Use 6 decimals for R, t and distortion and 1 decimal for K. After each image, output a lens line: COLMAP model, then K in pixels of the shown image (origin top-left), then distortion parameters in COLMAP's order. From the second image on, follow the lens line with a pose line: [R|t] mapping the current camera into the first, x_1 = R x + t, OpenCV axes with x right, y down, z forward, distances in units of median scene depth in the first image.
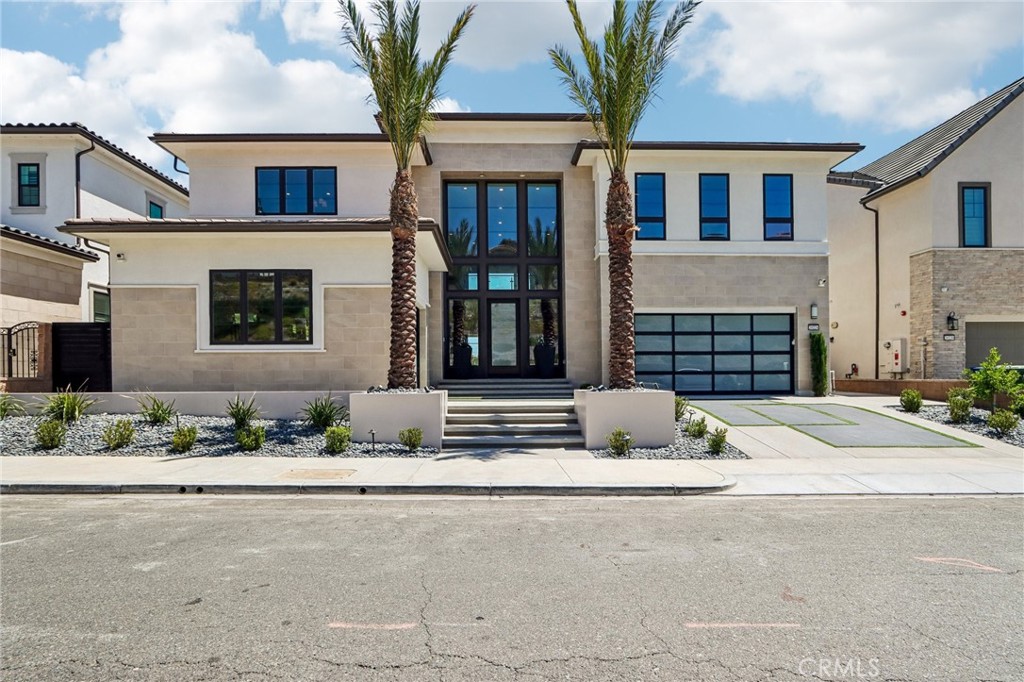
lens RADIAL K [[548.3, 0, 501.6], [0, 548.3, 365.8], [0, 0, 1]] dist [-0.005363, 0.005088]
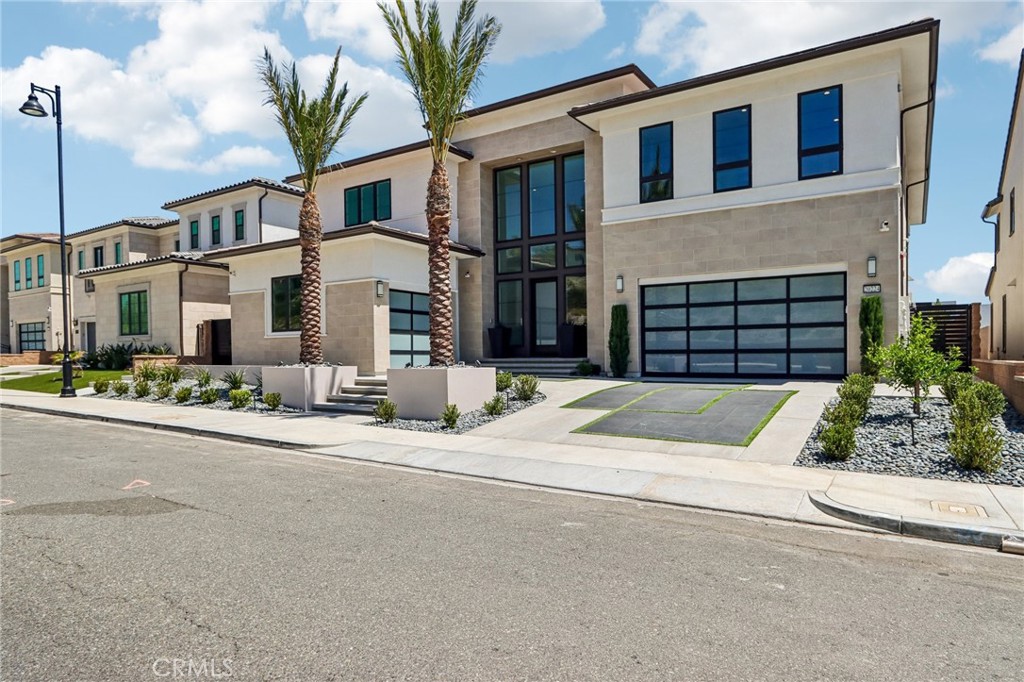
lens RADIAL K [[617.6, 0, 511.9], [0, 617.6, 345.4], [0, 0, 1]] dist [0.023089, -0.002942]
pose [[0.818355, -0.006861, -0.574672, 0.653846], [0.009922, 0.999948, 0.002190, -0.001398], [0.574628, -0.007494, 0.818381, 0.046940]]
